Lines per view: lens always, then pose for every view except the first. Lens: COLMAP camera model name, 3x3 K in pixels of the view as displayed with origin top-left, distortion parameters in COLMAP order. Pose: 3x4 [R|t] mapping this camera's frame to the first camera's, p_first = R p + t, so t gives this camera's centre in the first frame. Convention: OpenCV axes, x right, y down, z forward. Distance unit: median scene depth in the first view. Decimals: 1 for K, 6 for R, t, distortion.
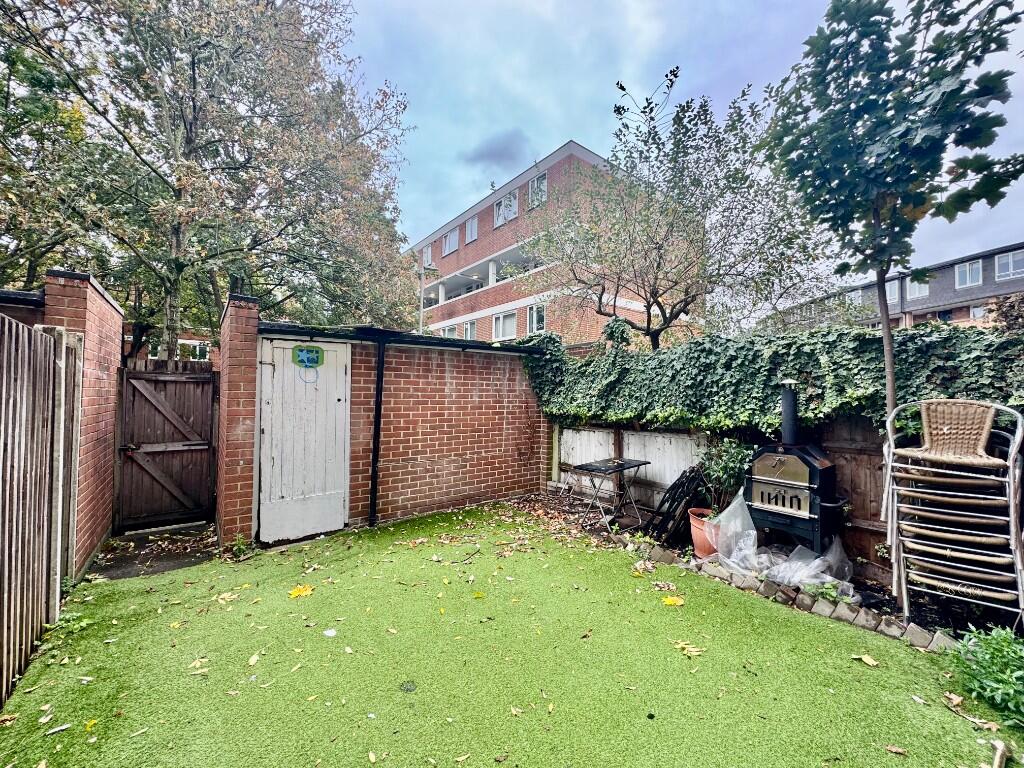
lens RADIAL K [[407.4, 0, 511.3], [0, 407.4, 386.3], [0, 0, 1]] dist [-0.001604, -0.000076]
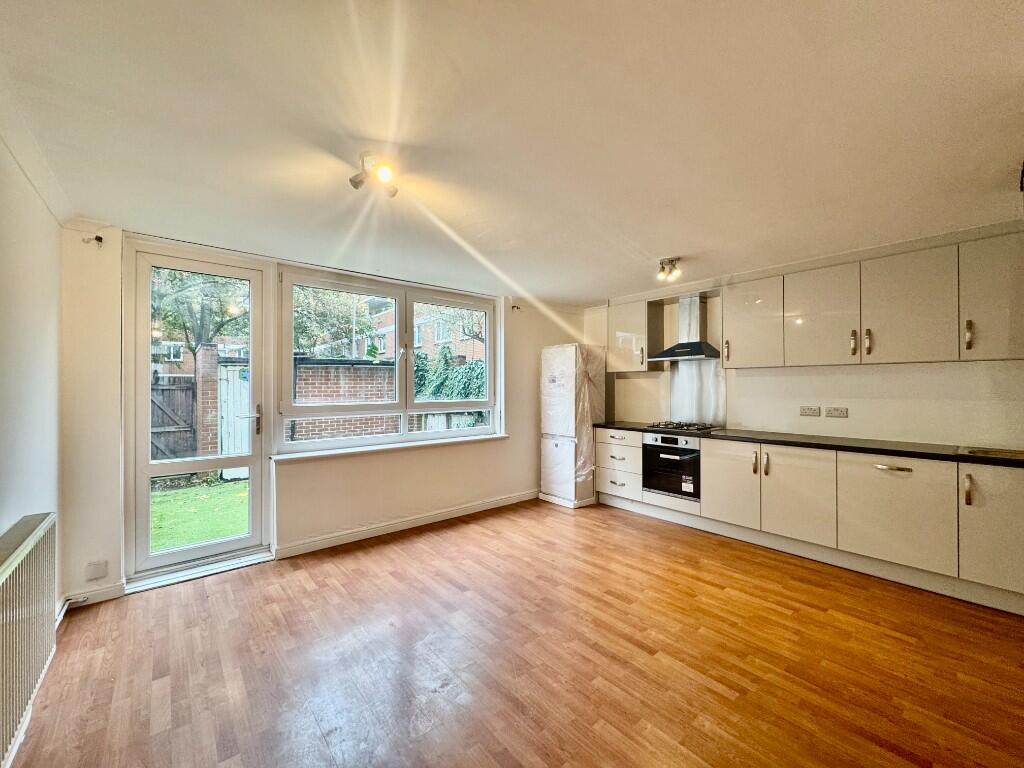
lens RADIAL K [[407.4, 0, 511.3], [0, 407.4, 386.3], [0, 0, 1]] dist [-0.001604, -0.000076]
pose [[0.999053, -0.016231, 0.040366, 0.505432], [0.015409, 0.999669, 0.020594, -0.037603], [-0.040687, -0.019952, 0.998973, -0.719441]]
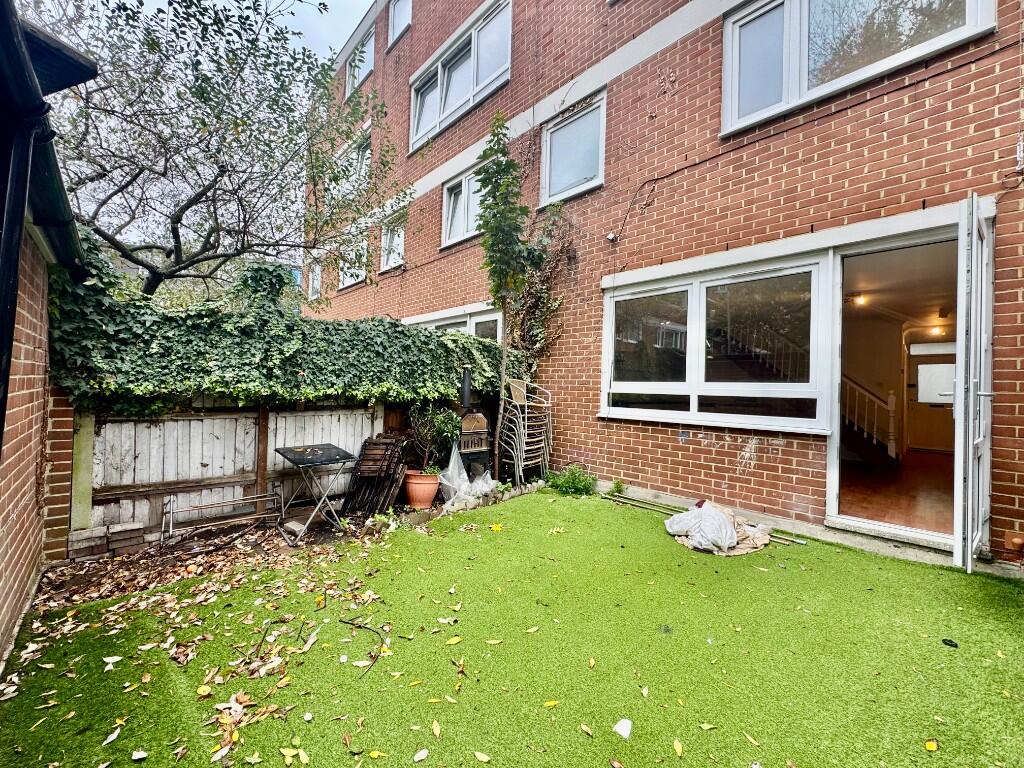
lens RADIAL K [[407.4, 0, 511.3], [0, 407.4, 386.3], [0, 0, 1]] dist [-0.001604, -0.000076]
pose [[-0.112810, -0.000862, 0.993616, -0.525066], [-0.049315, 0.998772, -0.004733, 0.040312], [-0.992392, -0.049535, -0.112714, 0.634793]]
